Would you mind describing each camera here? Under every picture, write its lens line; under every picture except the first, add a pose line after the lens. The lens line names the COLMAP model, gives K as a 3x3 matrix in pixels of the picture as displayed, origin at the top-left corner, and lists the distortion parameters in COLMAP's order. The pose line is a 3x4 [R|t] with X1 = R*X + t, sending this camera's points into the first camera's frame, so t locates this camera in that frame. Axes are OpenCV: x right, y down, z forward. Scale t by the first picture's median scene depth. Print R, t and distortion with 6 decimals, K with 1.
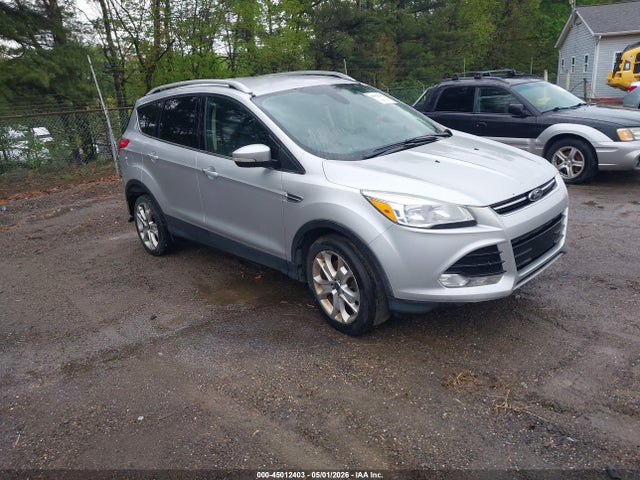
lens RADIAL K [[421.7, 0, 320.0], [0, 421.7, 240.0], [0, 0, 1]] dist [-0.046563, -0.000232]
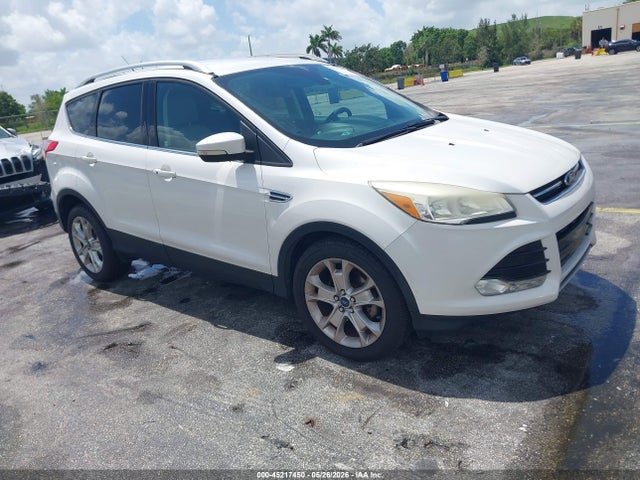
lens RADIAL K [[421.7, 0, 320.0], [0, 421.7, 240.0], [0, 0, 1]] dist [-0.046563, -0.000232]
pose [[0.990945, -0.059191, 0.120520, -0.086079], [0.061003, 0.998072, -0.011400, -0.004285], [-0.119613, 0.018649, 0.992645, 0.203346]]
